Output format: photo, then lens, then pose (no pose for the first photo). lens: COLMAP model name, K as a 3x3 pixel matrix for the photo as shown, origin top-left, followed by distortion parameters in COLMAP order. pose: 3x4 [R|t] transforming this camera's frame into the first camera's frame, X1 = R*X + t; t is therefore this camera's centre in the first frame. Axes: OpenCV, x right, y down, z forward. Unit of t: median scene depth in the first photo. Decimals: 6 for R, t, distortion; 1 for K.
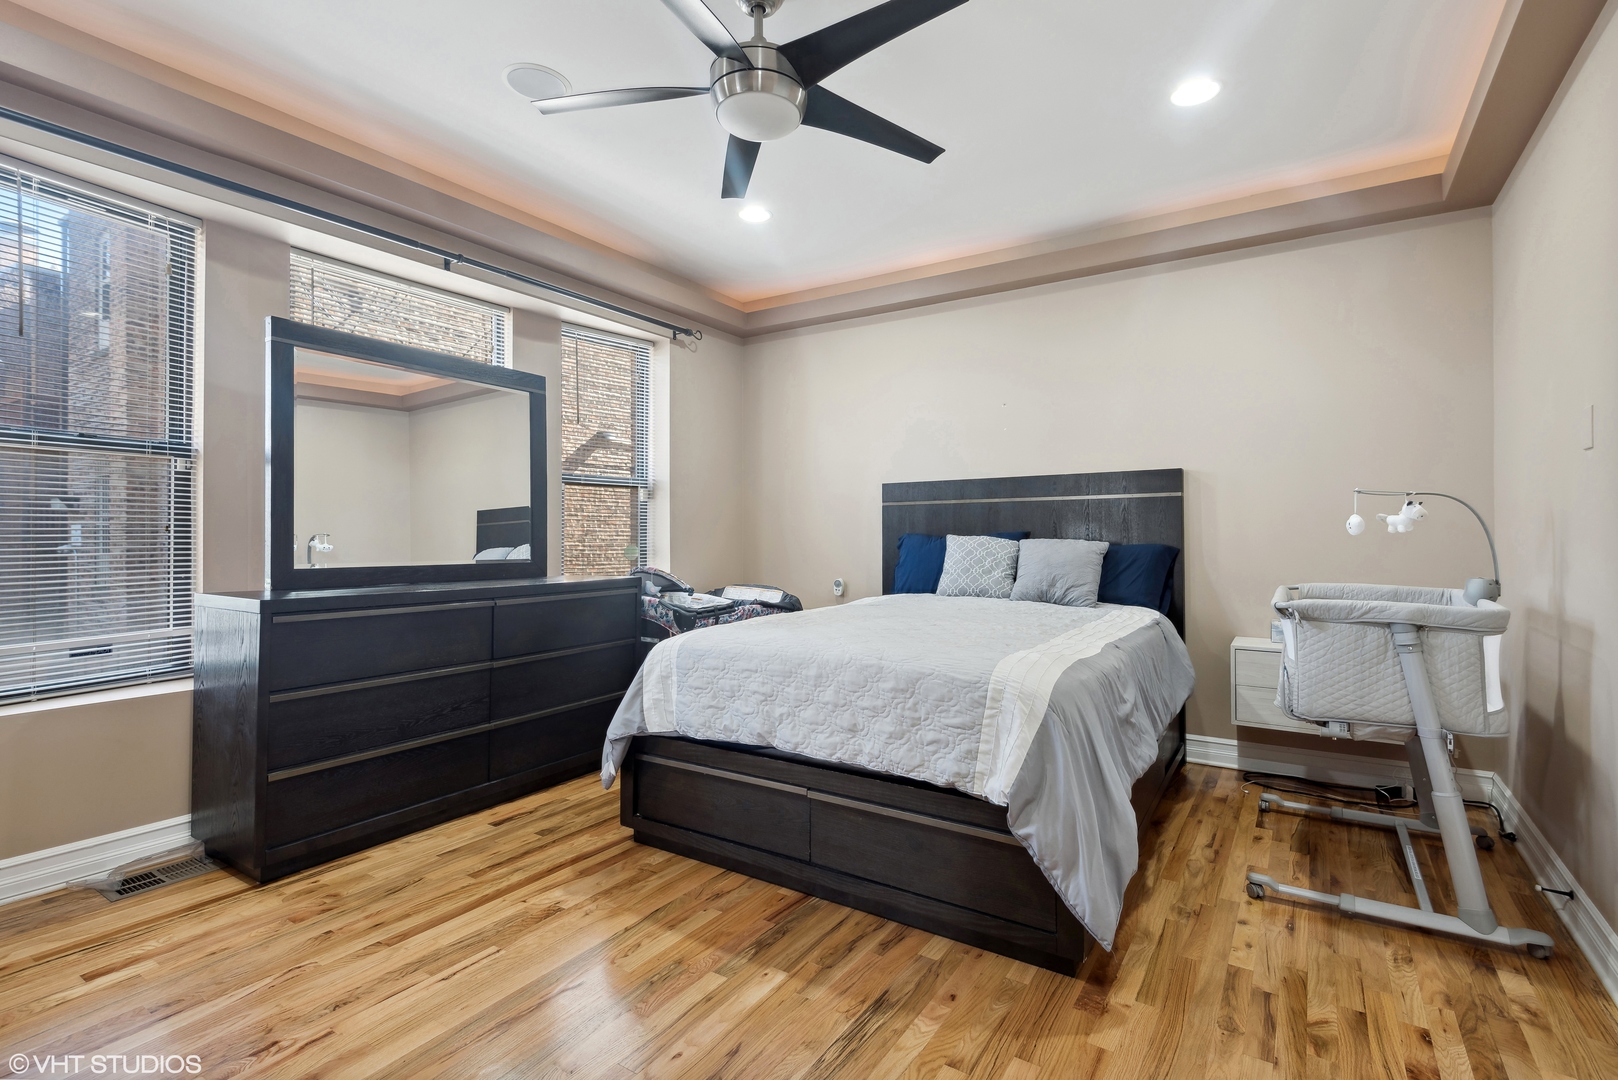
lens RADIAL K [[760.1, 0, 837.5], [0, 760.1, 530.2], [0, 0, 1]] dist [0.041397, -0.025514]
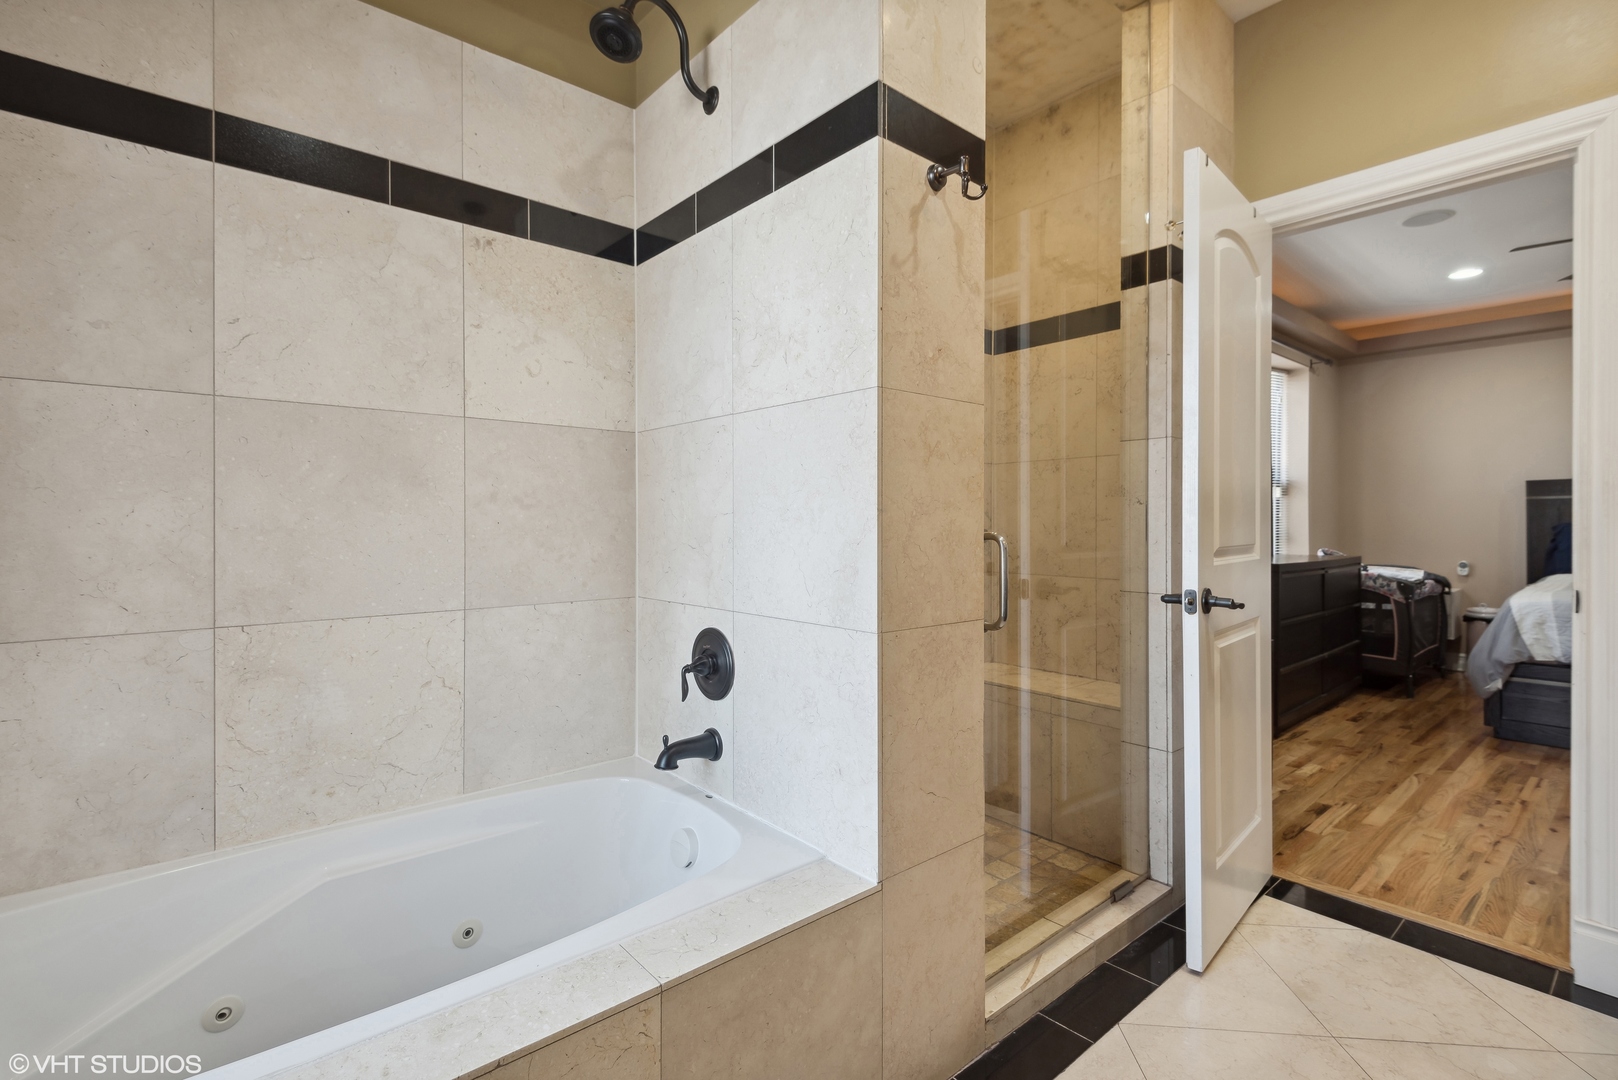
lens RADIAL K [[760.1, 0, 837.5], [0, 760.1, 530.2], [0, 0, 1]] dist [0.041397, -0.025514]
pose [[0.960959, 0.001581, -0.276688, -0.684128], [0.002410, 0.999898, 0.014084, -0.004241], [0.276682, -0.014201, 0.960857, -0.479274]]
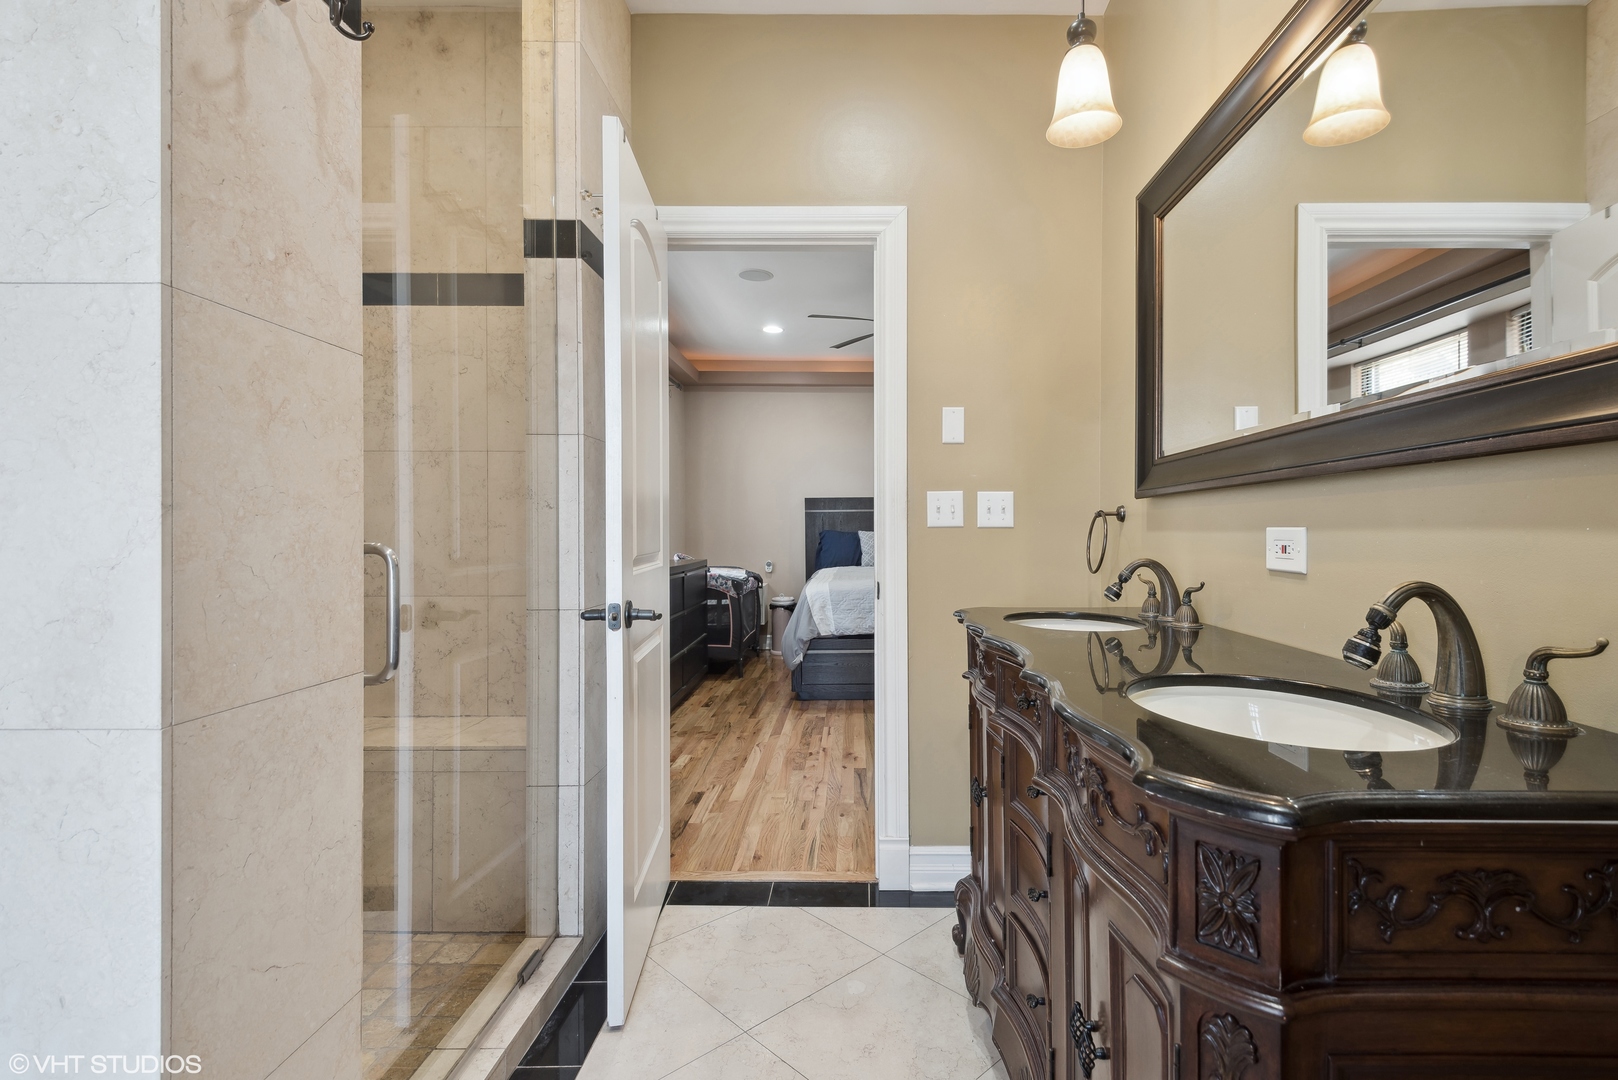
lens RADIAL K [[760.1, 0, 837.5], [0, 760.1, 530.2], [0, 0, 1]] dist [0.041397, -0.025514]
pose [[0.862036, -0.002592, 0.506841, -0.717701], [0.000253, 0.999989, 0.004683, -0.003157], [-0.506847, -0.003908, 0.862027, -0.385959]]
